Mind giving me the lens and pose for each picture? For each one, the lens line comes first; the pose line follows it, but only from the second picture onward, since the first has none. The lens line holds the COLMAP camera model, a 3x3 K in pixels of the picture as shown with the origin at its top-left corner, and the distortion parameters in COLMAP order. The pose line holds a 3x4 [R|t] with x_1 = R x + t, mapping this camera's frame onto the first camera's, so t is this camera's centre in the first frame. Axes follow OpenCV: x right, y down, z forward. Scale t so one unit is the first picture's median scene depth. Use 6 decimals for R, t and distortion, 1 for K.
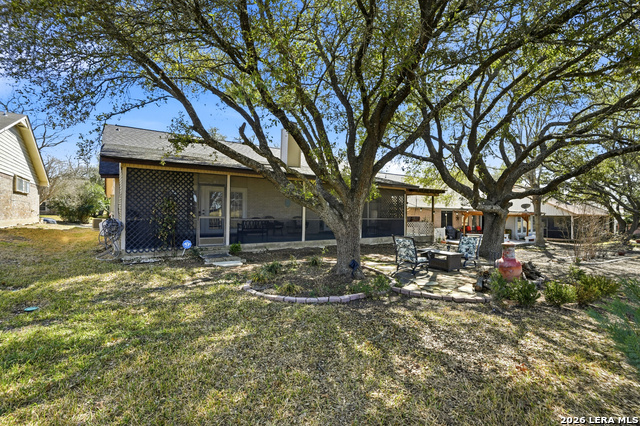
lens RADIAL K [[301.0, 0, 324.2], [0, 301.0, 206.8], [0, 0, 1]] dist [-0.005658, 0.002506]
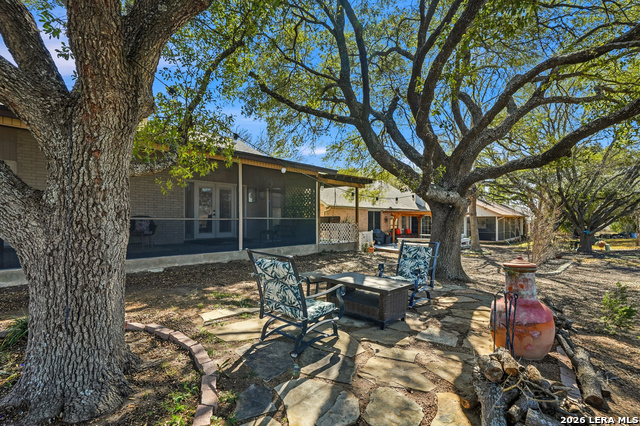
lens RADIAL K [[301.0, 0, 318.7], [0, 301.0, 216.8], [0, 0, 1]] dist [-0.005658, 0.002506]
pose [[0.978130, -0.008740, 0.207809, 0.122342], [0.006027, 0.999888, 0.013684, 0.024609], [-0.207905, -0.012132, 0.978074, 0.315014]]
